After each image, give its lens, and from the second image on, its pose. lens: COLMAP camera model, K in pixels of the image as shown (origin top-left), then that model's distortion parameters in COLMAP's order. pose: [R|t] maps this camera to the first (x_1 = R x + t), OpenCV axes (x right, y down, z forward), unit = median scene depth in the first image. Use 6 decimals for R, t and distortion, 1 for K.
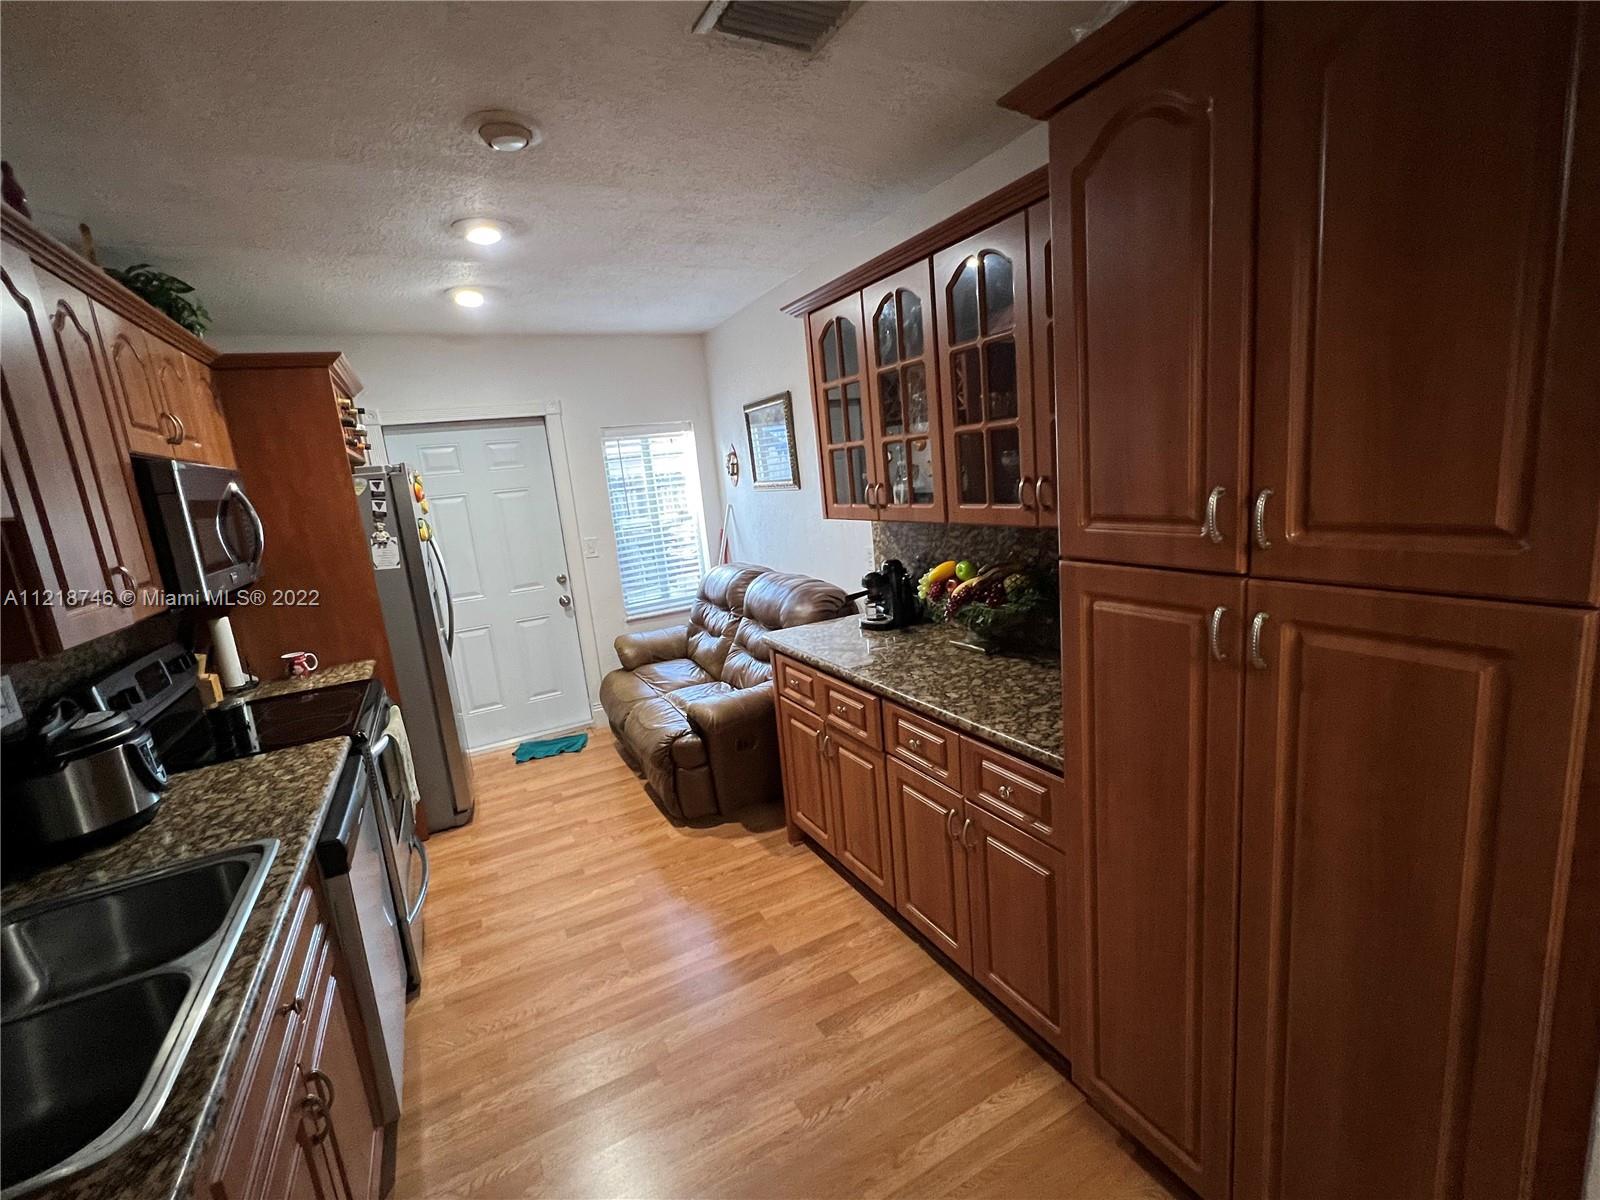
lens RADIAL K [[706.1, 0, 796.7], [0, 706.1, 598.5], [0, 0, 1]] dist [0.000412, -0.000045]
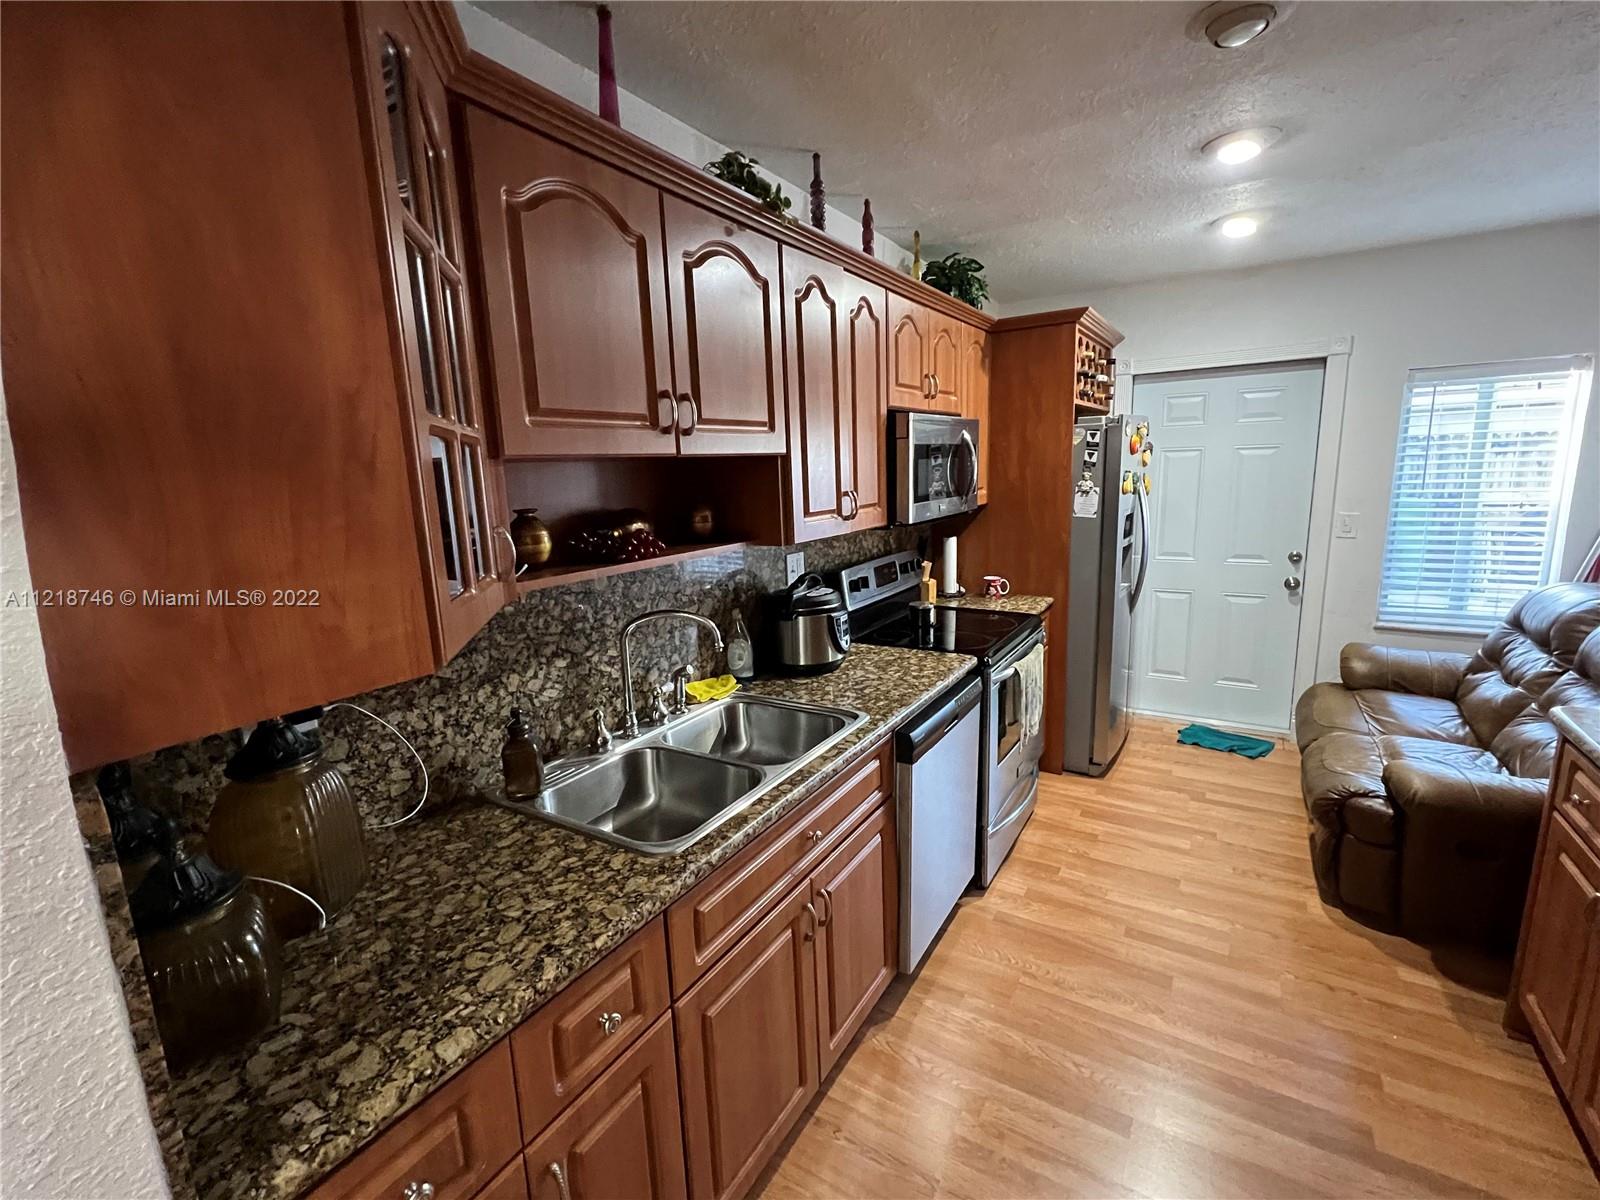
lens RADIAL K [[706.1, 0, 796.7], [0, 706.1, 598.5], [0, 0, 1]] dist [0.000412, -0.000045]
pose [[0.509854, 0.236572, -0.827093, 0.102417], [-0.173498, 0.969965, 0.170486, -0.030690], [0.842584, 0.056576, 0.535586, 0.093041]]
